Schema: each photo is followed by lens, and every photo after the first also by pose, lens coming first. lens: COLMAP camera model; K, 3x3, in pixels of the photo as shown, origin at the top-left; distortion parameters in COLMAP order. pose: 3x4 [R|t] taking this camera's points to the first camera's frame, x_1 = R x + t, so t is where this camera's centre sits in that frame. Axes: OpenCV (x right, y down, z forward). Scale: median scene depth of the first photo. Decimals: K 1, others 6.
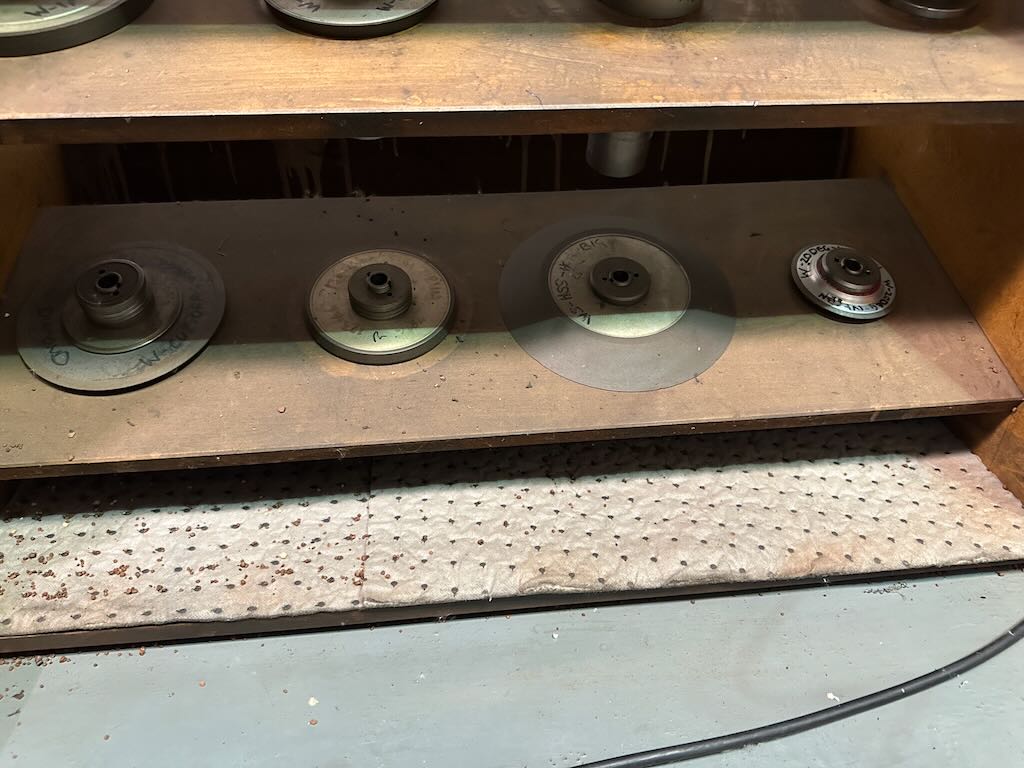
lens RADIAL K [[737.9, 0, 514.8], [0, 737.9, 384.9], [0, 0, 1]] dist [0.013004, -0.028860]
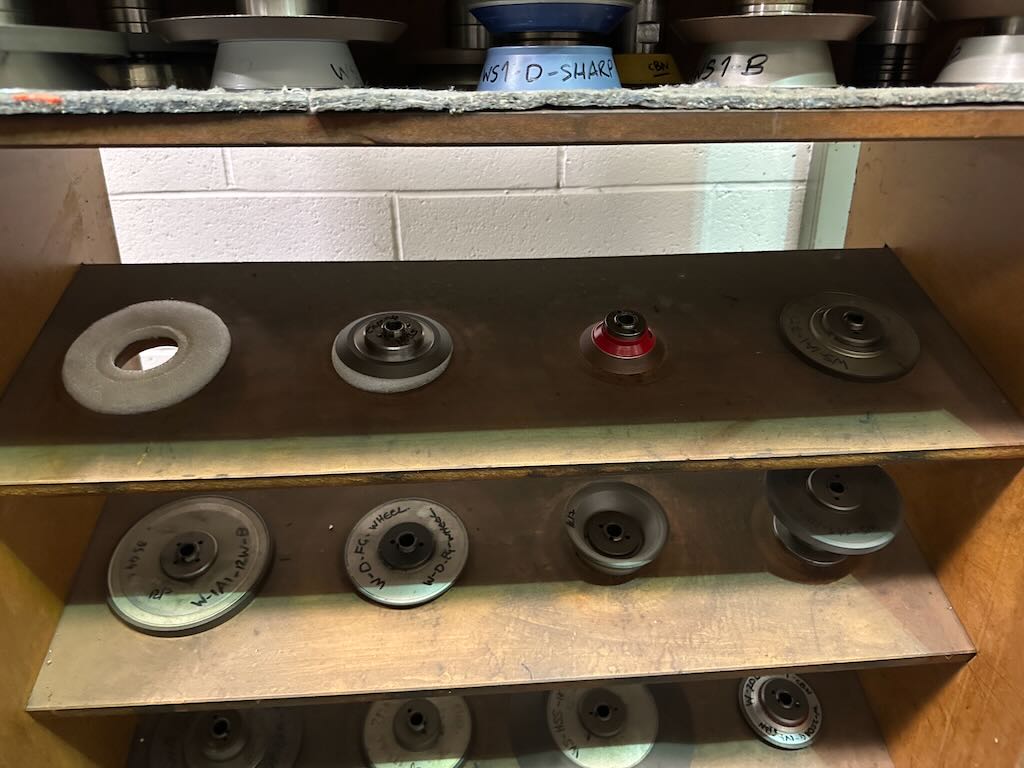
lens RADIAL K [[737.9, 0, 514.8], [0, 737.9, 384.9], [0, 0, 1]] dist [0.013004, -0.028860]
pose [[0.998952, 0.002409, -0.045710, 0.062575], [-0.009940, 0.986201, -0.165253, -0.653393], [0.044681, 0.165534, 0.985191, -0.503847]]
